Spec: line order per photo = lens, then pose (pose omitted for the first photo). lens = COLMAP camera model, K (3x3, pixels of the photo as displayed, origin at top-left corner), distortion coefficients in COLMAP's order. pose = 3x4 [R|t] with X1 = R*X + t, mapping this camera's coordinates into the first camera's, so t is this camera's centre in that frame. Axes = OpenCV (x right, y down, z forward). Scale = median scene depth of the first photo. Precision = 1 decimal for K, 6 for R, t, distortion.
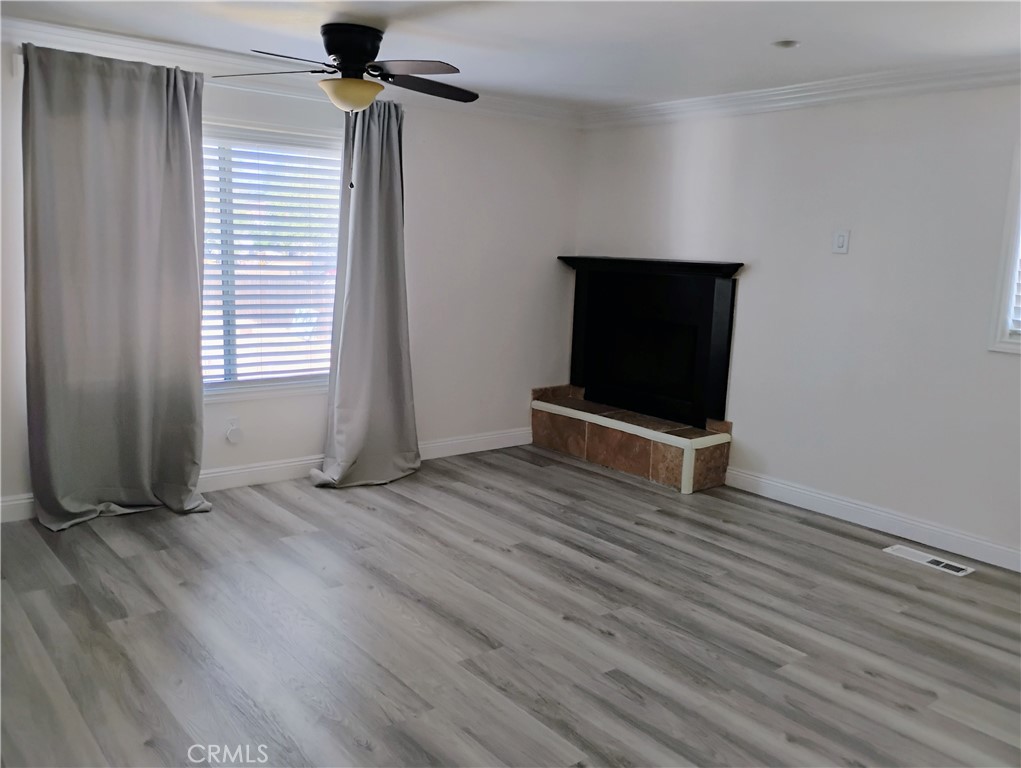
lens RADIAL K [[847.4, 0, 513.4], [0, 847.4, 378.6], [0, 0, 1]] dist [0.080867, -0.084491]
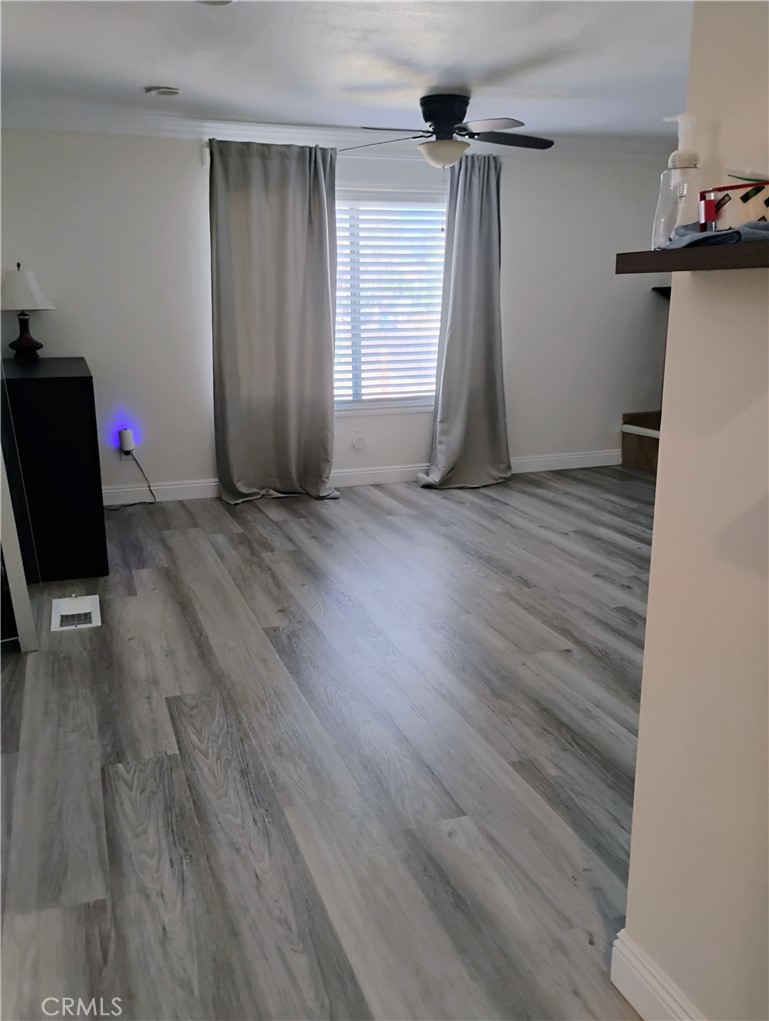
lens RADIAL K [[847.4, 0, 383.1], [0, 847.4, 490.9], [0, 0, 1]] dist [0.080867, -0.084491]
pose [[0.946363, 0.030926, -0.321622, 0.124424], [-0.011069, 0.997928, 0.063386, 0.065494], [0.322916, -0.056426, 0.944744, -0.190356]]
